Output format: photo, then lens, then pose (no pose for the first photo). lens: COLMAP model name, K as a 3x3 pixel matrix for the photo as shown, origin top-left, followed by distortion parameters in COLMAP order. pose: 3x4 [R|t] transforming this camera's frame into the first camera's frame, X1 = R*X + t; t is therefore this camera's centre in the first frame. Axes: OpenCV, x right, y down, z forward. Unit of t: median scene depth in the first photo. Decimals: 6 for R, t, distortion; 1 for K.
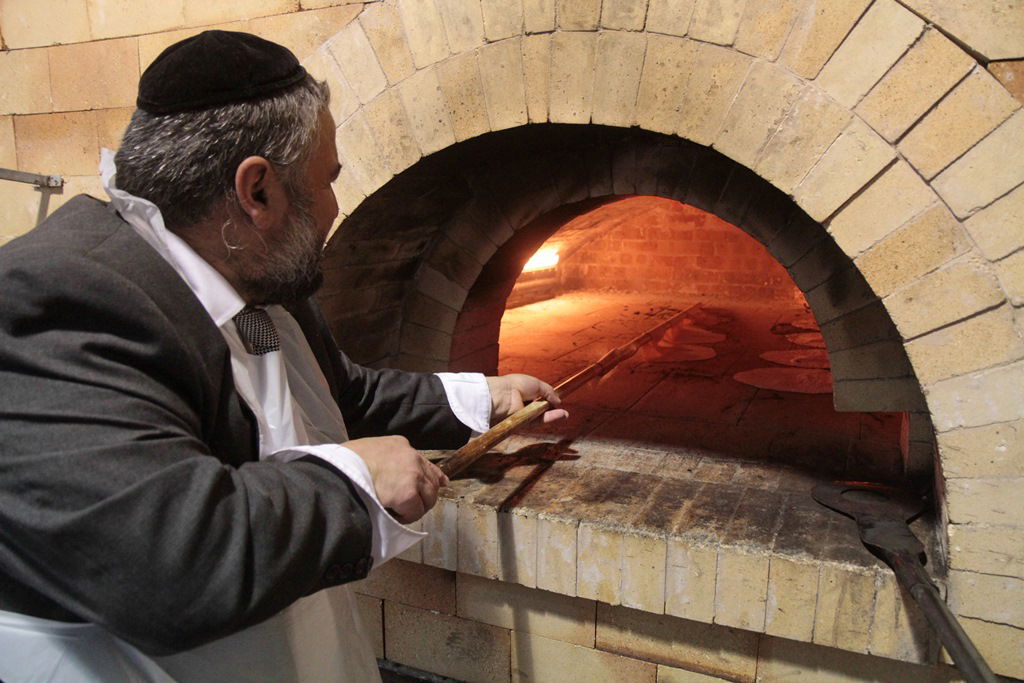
lens RADIAL K [[791.7, 0, 511.2], [0, 791.7, 361.2], [0, 0, 1]] dist [-0.107365, 0.103877]
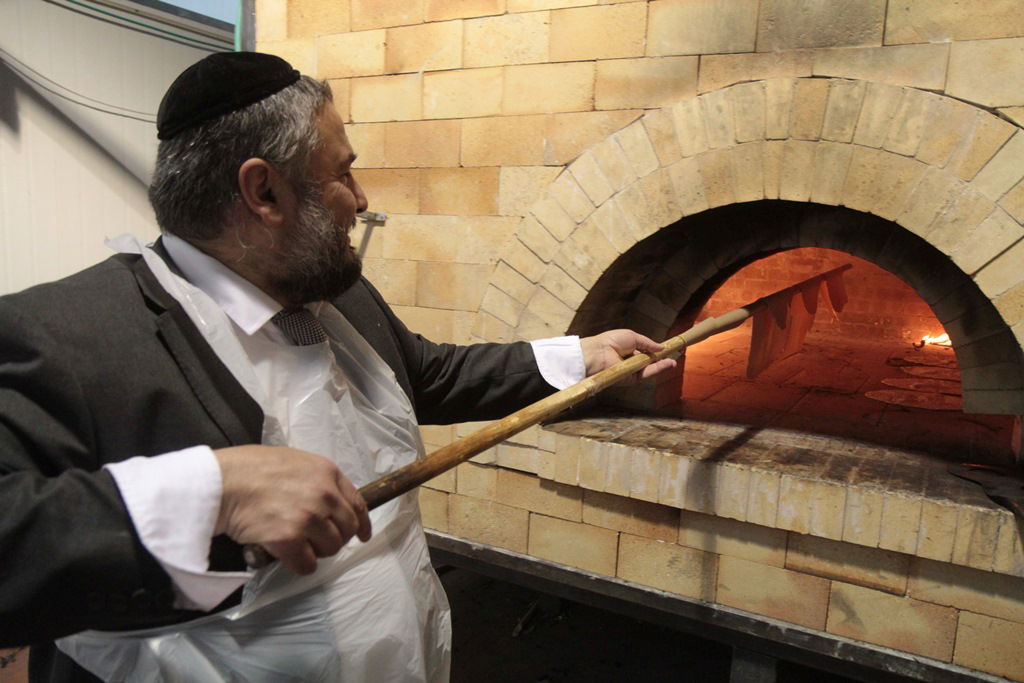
lens RADIAL K [[791.7, 0, 511.2], [0, 791.7, 361.2], [0, 0, 1]] dist [-0.107365, 0.103877]
pose [[0.994240, 0.053177, -0.093055, -0.288092], [-0.056764, 0.997726, -0.036332, 0.080253], [0.090911, 0.041405, 0.994998, -0.480429]]
